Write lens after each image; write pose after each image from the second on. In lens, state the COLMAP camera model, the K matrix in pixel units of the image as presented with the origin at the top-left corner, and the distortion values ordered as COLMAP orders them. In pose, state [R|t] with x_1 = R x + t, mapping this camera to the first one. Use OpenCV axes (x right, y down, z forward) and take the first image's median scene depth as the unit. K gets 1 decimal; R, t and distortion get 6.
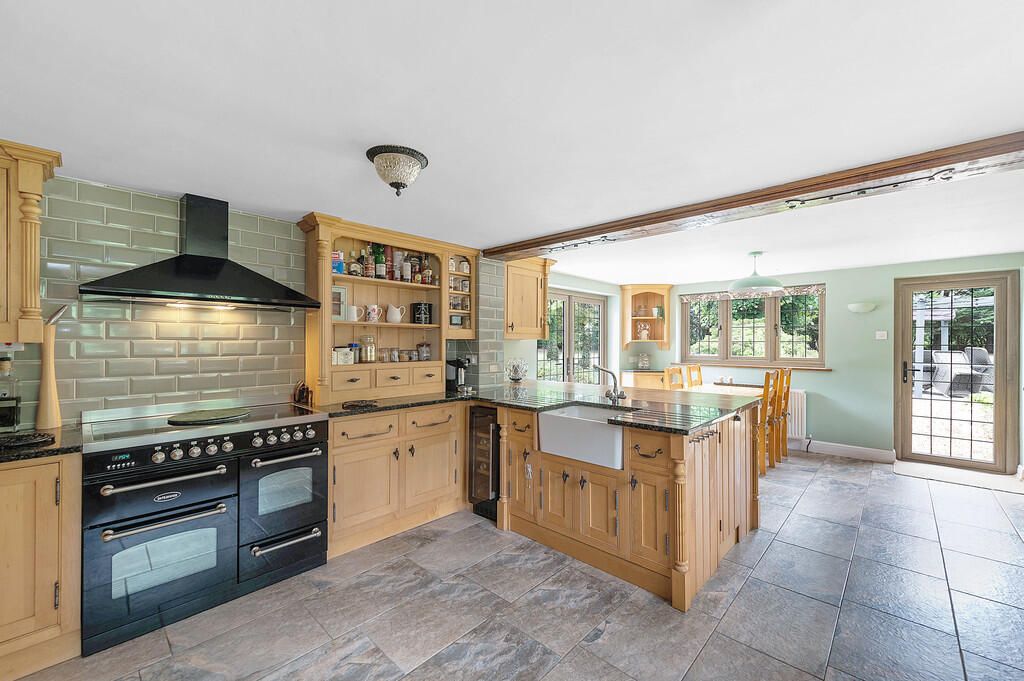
lens RADIAL K [[410.7, 0, 511.5], [0, 410.7, 340.2], [0, 0, 1]] dist [-0.001797, -0.000063]
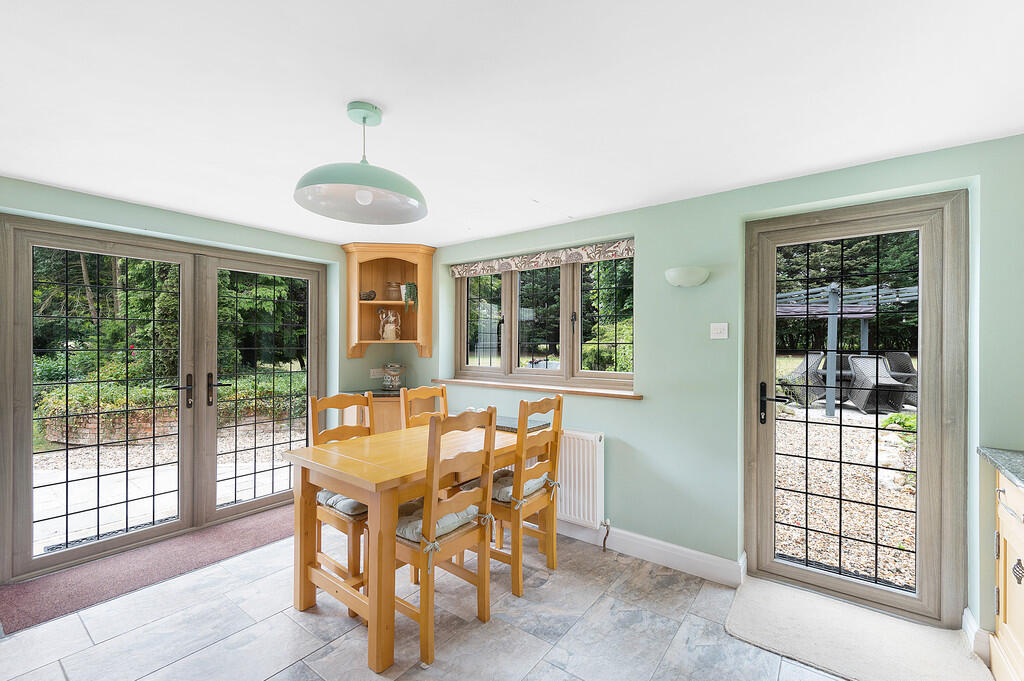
lens RADIAL K [[427.2, 0, 512.4], [0, 427.2, 342.1], [0, 0, 1]] dist [-0.002077, -0.000313]
pose [[0.994428, 0.003491, 0.105359, 0.487847], [-0.003323, 0.999993, -0.001772, 0.003210], [-0.105364, 0.001412, 0.994433, 0.414114]]
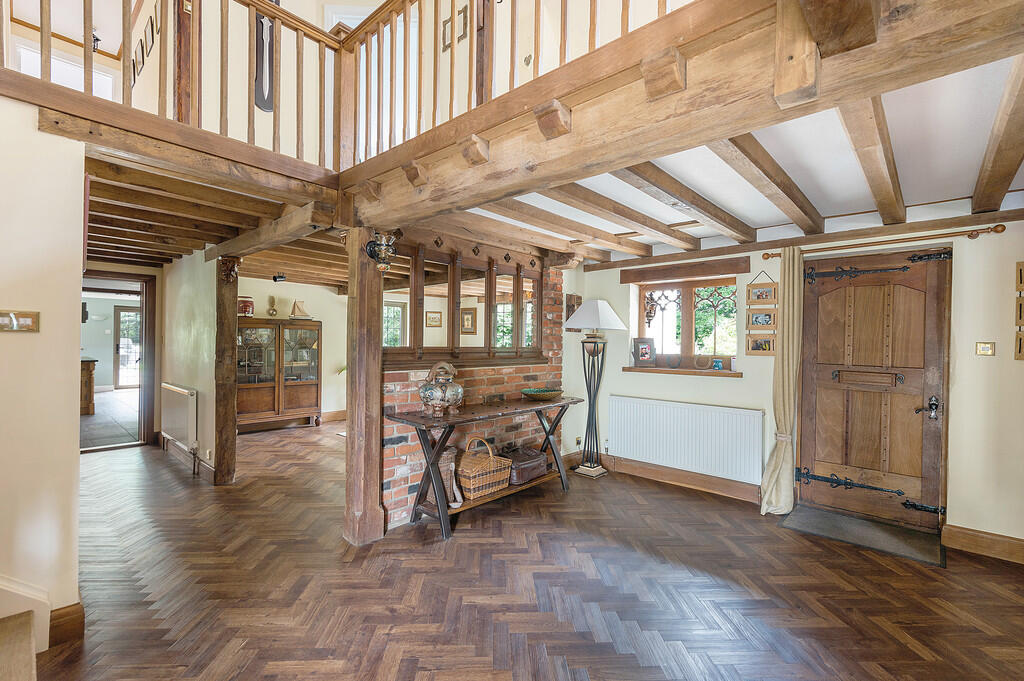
lens RADIAL K [[458.0, 0, 514.2], [0, 458.0, 340.9], [0, 0, 1]] dist [0.003798, 0.000283]
pose [[-0.016931, -0.005166, 0.999843, -1.243726], [-0.013784, 0.999893, 0.004933, -0.003544], [-0.999762, -0.013698, -0.017000, -0.873838]]
